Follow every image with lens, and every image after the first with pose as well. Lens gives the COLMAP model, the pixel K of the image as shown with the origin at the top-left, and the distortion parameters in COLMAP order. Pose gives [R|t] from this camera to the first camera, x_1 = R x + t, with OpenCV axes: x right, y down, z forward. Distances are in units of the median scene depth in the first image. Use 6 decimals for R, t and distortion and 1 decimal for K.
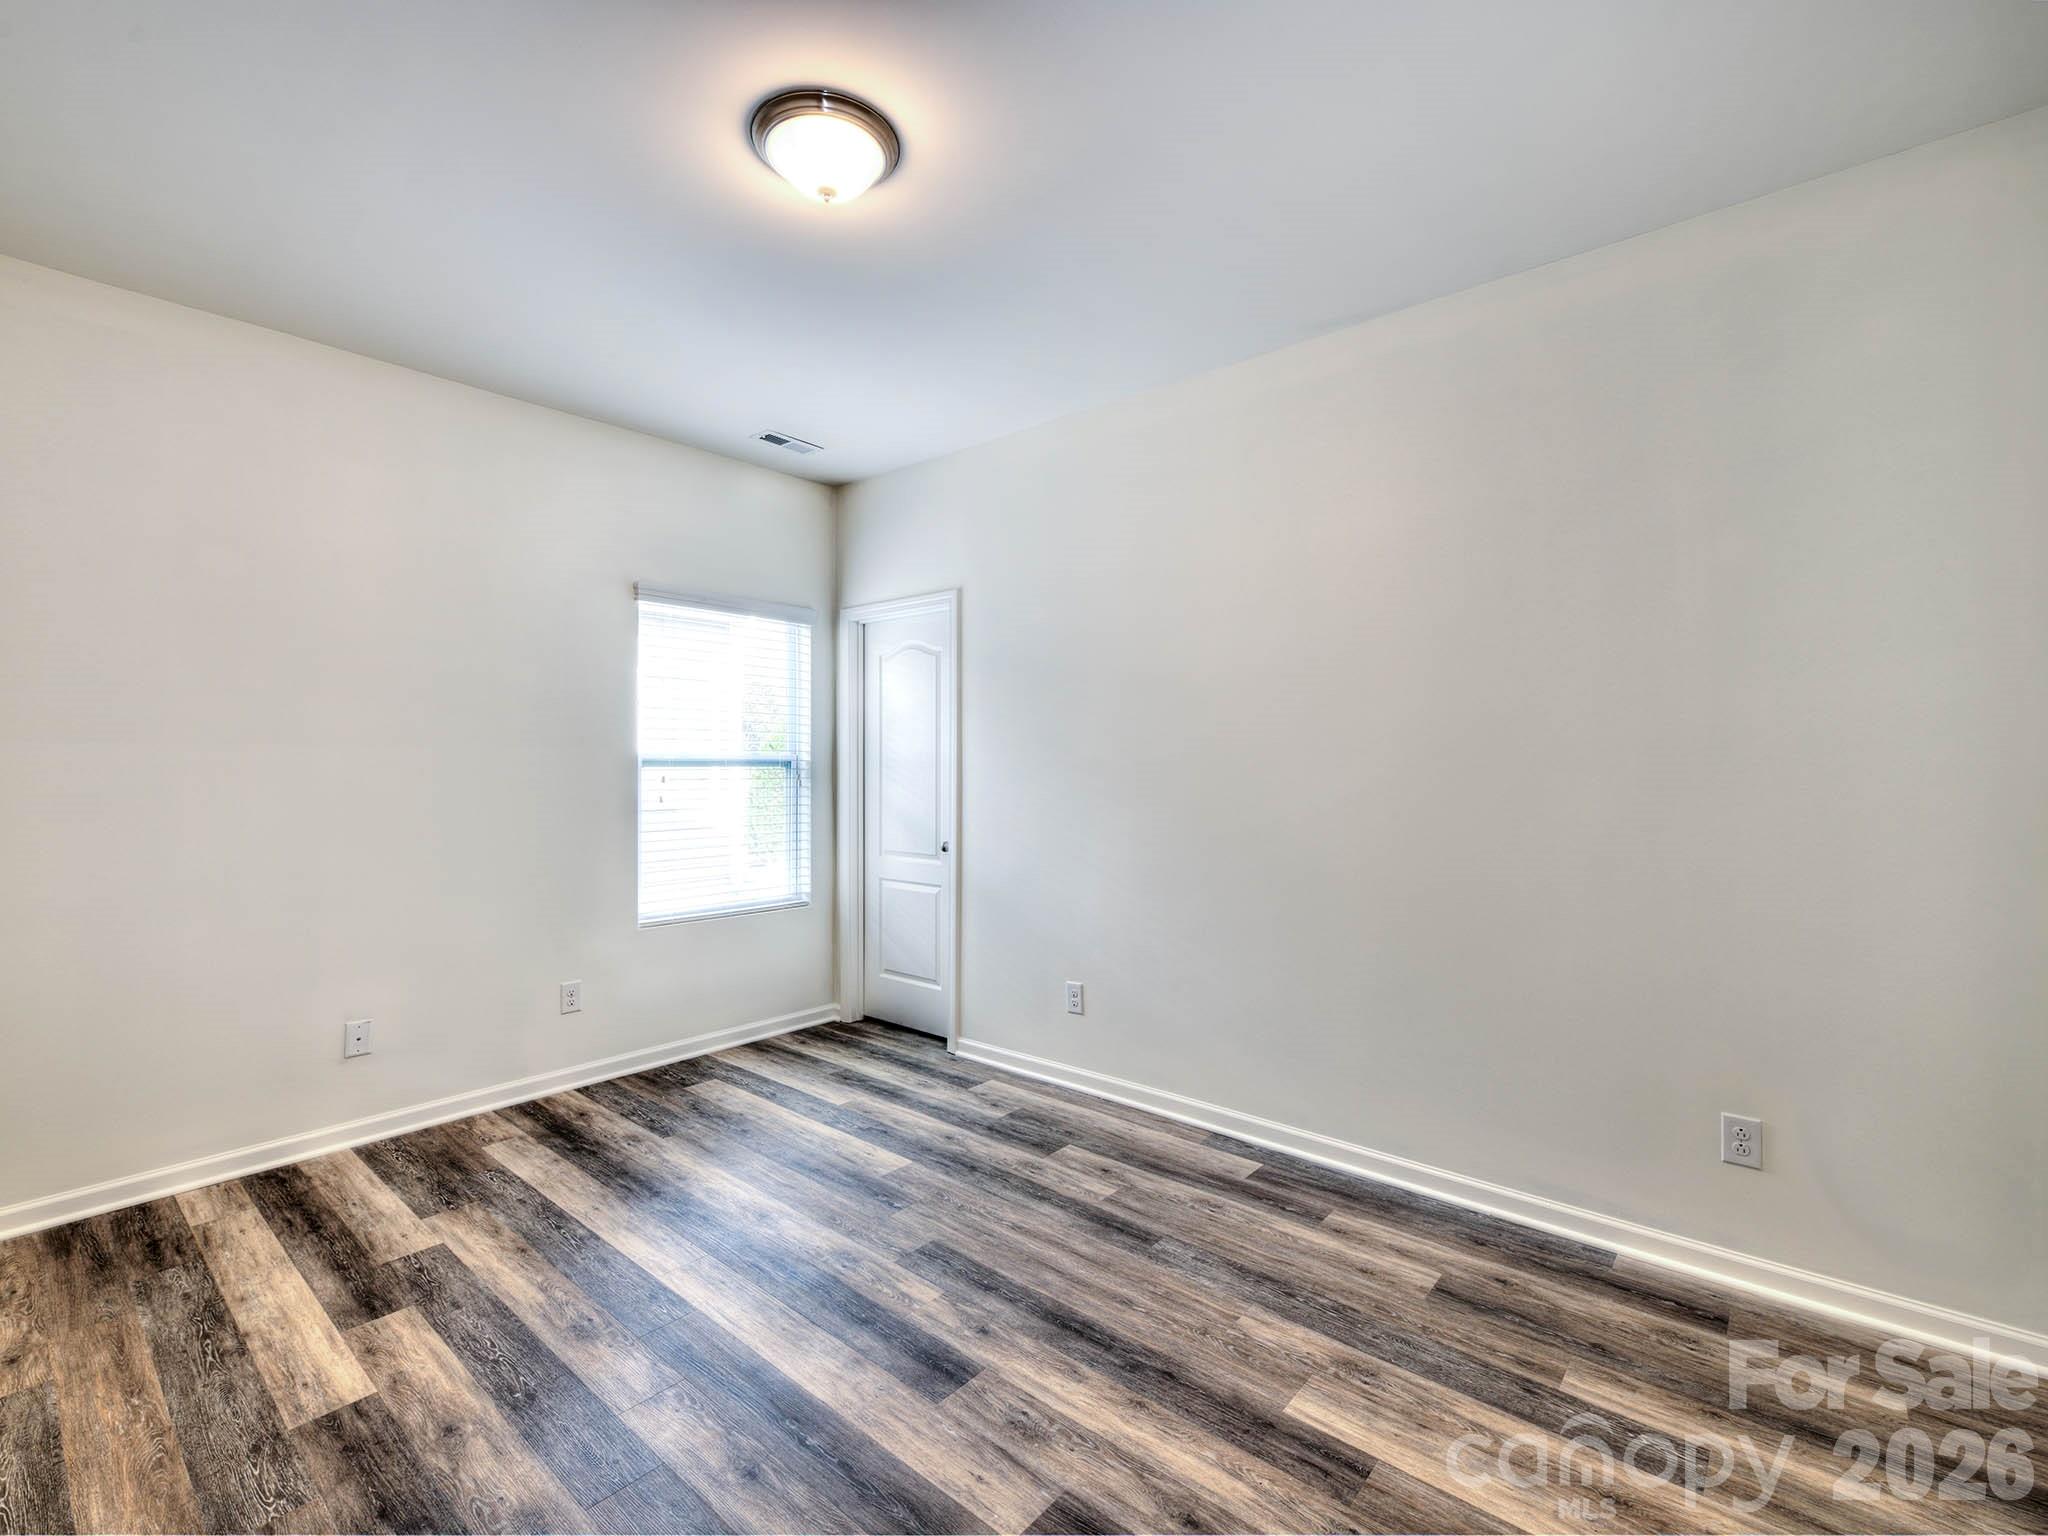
lens RADIAL K [[909.0, 0, 1019.1], [0, 909.0, 756.9], [0, 0, 1]] dist [0.003239, -0.004109]
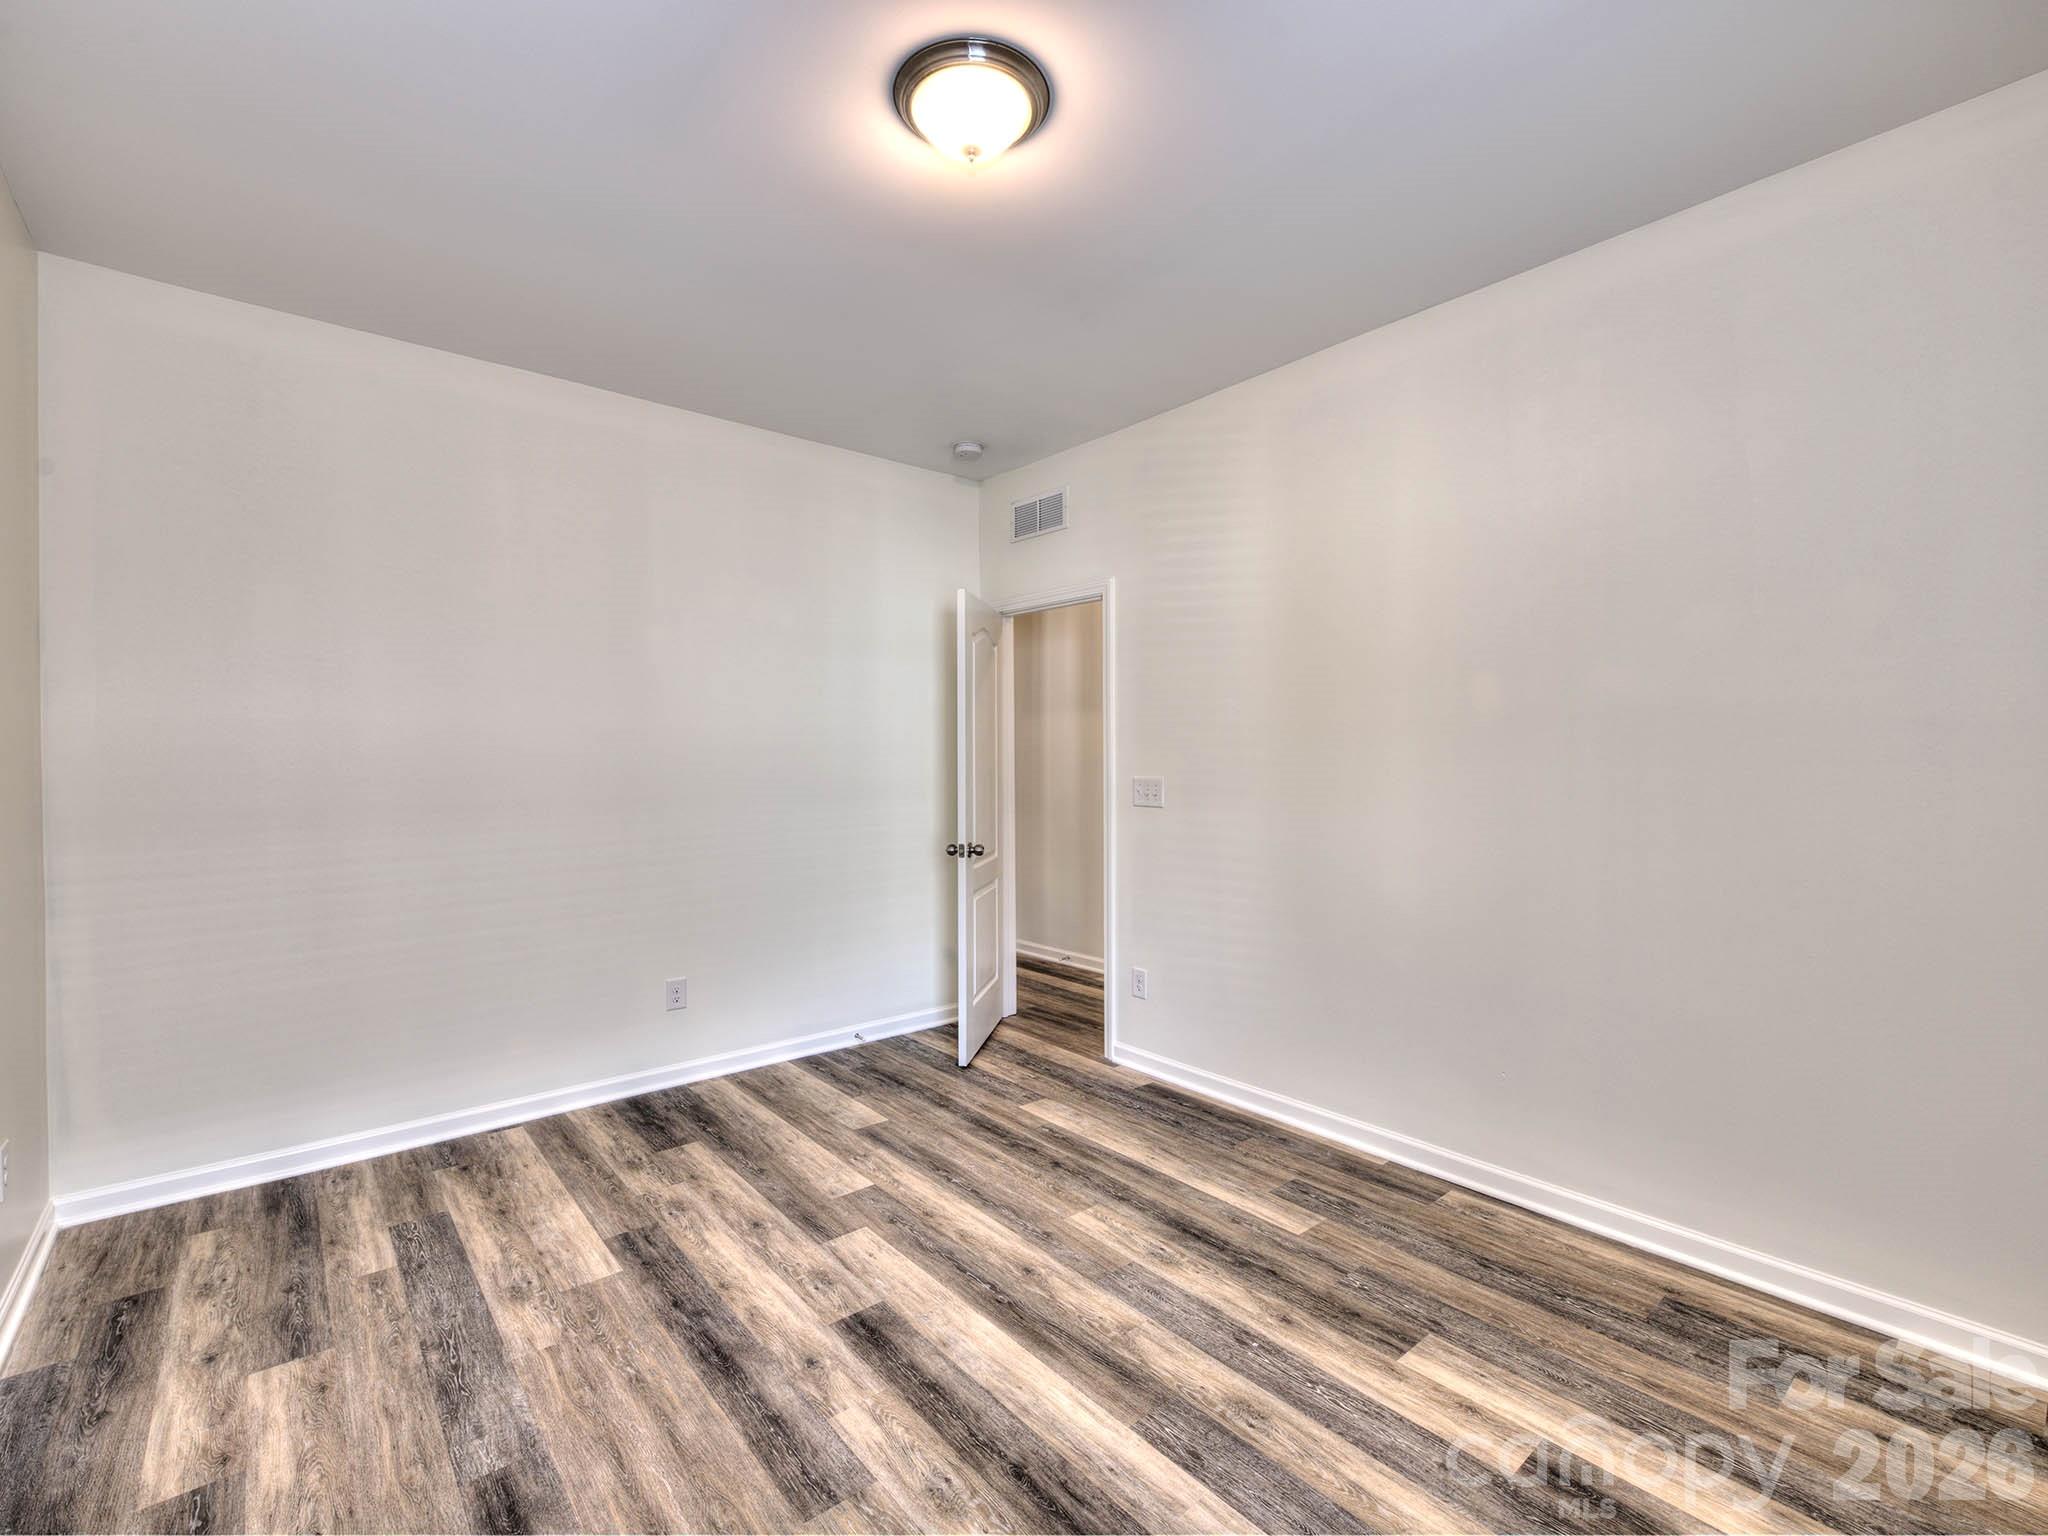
lens RADIAL K [[909.0, 0, 1019.1], [0, 909.0, 756.9], [0, 0, 1]] dist [0.003239, -0.004109]
pose [[-0.986374, 0.003394, 0.164482, -0.423041], [0.001580, 0.999937, -0.011155, 0.015687], [-0.164510, -0.010743, -0.986317, 1.965200]]
